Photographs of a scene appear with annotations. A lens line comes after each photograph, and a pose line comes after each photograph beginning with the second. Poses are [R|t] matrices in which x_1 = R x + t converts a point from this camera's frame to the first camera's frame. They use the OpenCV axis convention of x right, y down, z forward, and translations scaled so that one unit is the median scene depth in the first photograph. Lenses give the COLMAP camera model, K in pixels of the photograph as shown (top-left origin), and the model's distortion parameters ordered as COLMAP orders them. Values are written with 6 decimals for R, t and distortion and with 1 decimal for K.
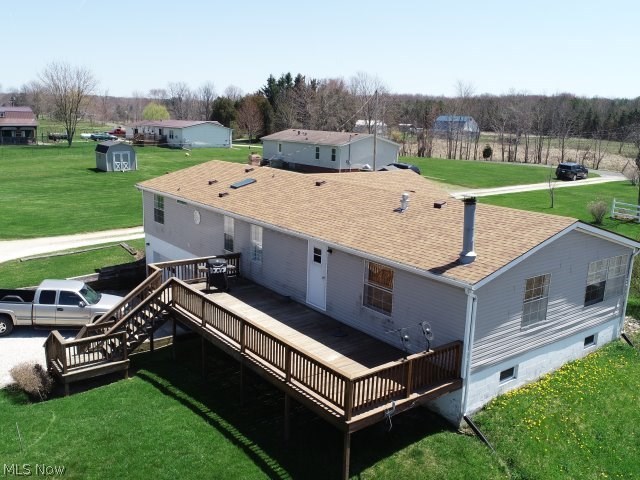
lens RADIAL K [[576.4, 0, 317.9], [0, 576.4, 240.4], [0, 0, 1]] dist [0.063475, 0.003920]
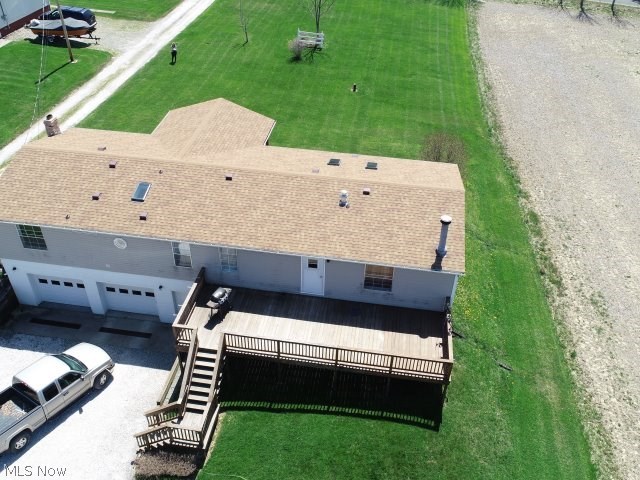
lens RADIAL K [[576.4, 0, 320.3], [0, 576.4, 238.5], [0, 0, 1]] dist [0.063475, 0.003920]
pose [[0.725470, -0.433155, 0.534855, -0.675601], [0.147310, 0.856833, 0.494102, -0.681088], [-0.672305, -0.279666, 0.685415, 0.092519]]
